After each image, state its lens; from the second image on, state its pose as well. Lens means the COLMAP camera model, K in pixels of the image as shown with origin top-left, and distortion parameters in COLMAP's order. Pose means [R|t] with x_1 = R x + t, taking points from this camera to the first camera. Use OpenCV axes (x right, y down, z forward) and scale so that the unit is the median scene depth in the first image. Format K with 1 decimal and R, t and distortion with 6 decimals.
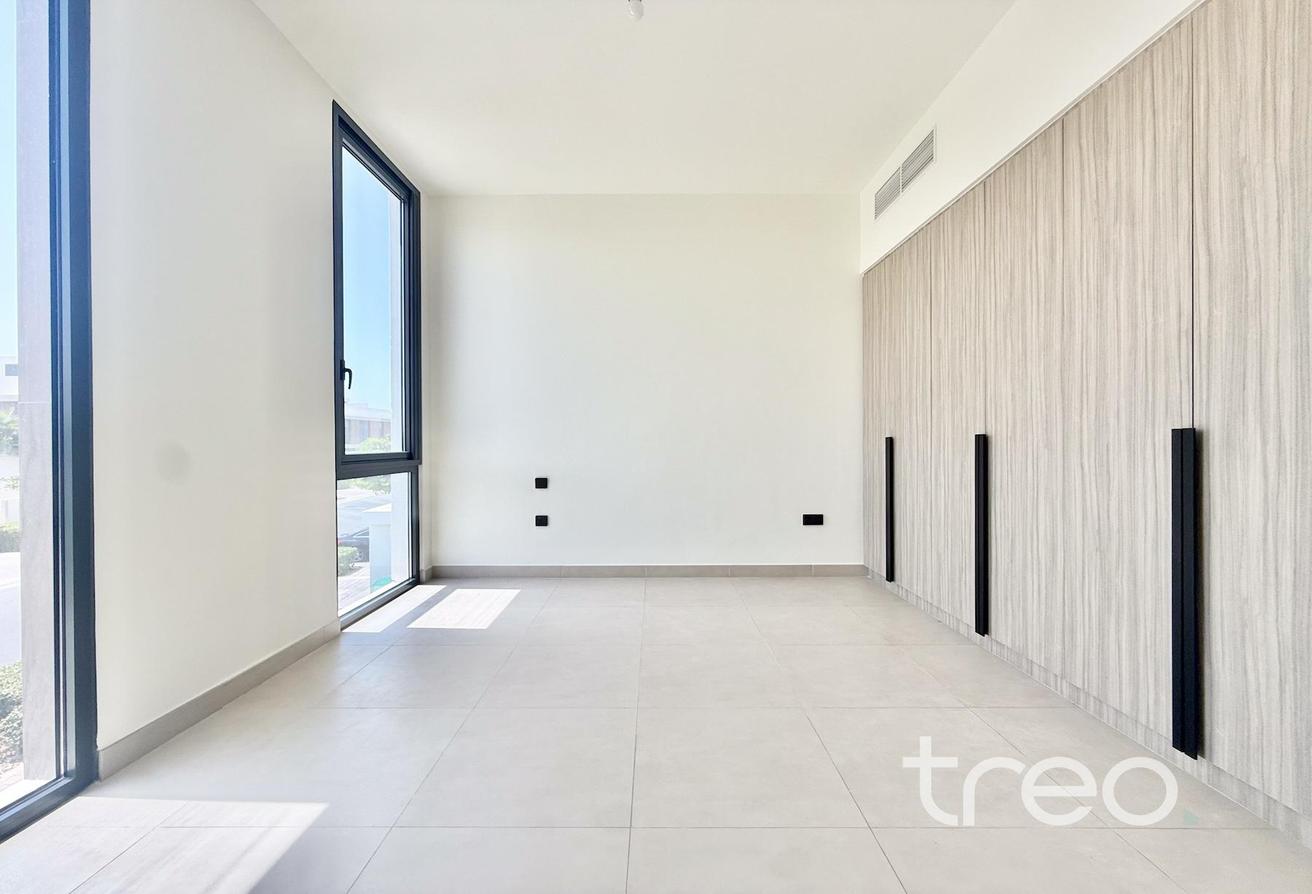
lens RADIAL K [[525.6, 0, 656.1], [0, 525.6, 446.2], [0, 0, 1]] dist [0.001000, 0.000574]
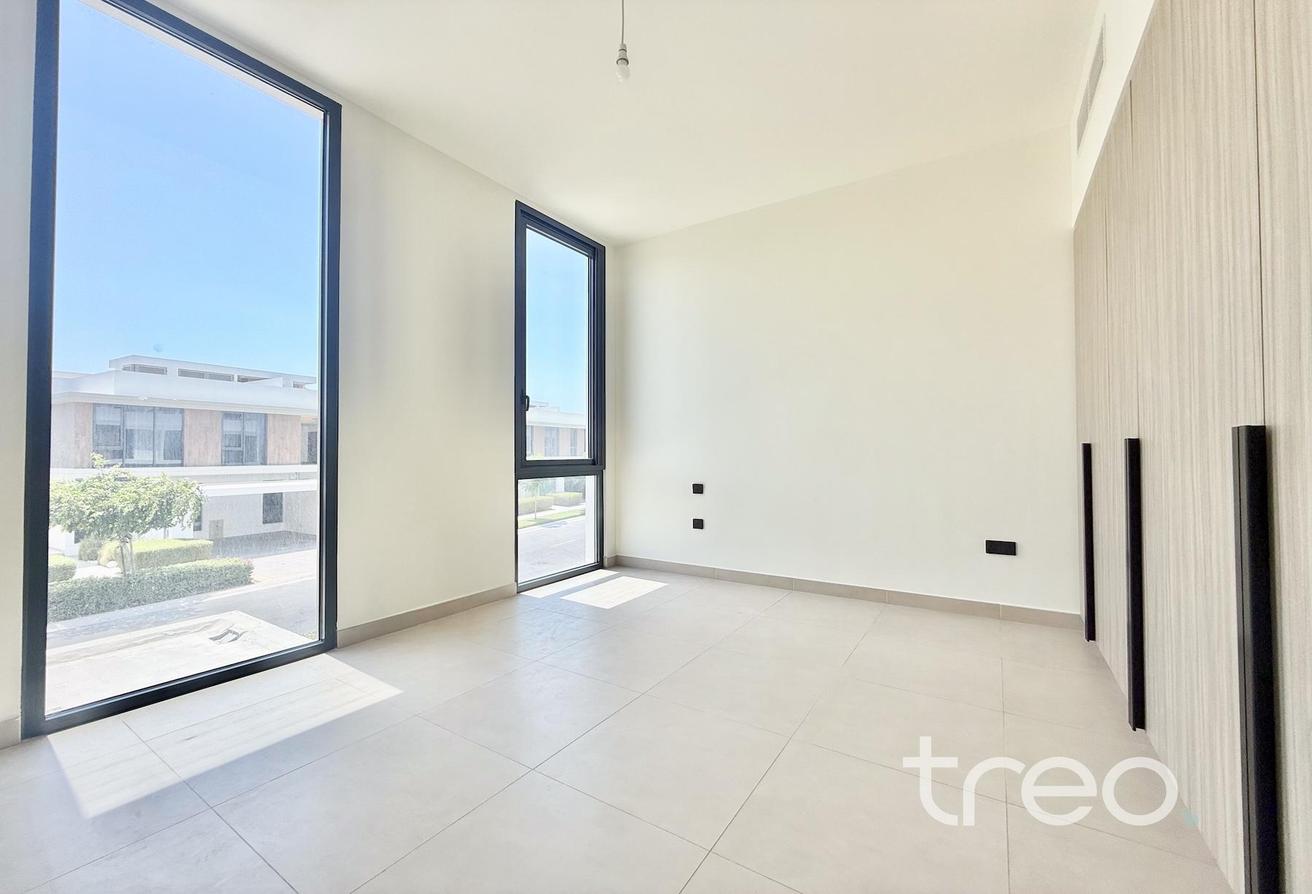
lens RADIAL K [[525.6, 0, 654.9], [0, 525.6, 445.1], [0, 0, 1]] dist [0.001000, 0.000574]
pose [[0.841996, -0.006605, -0.539444, 0.310600], [-0.003888, 0.999825, -0.018311, 0.000976], [0.539470, 0.017515, 0.841823, 0.045156]]
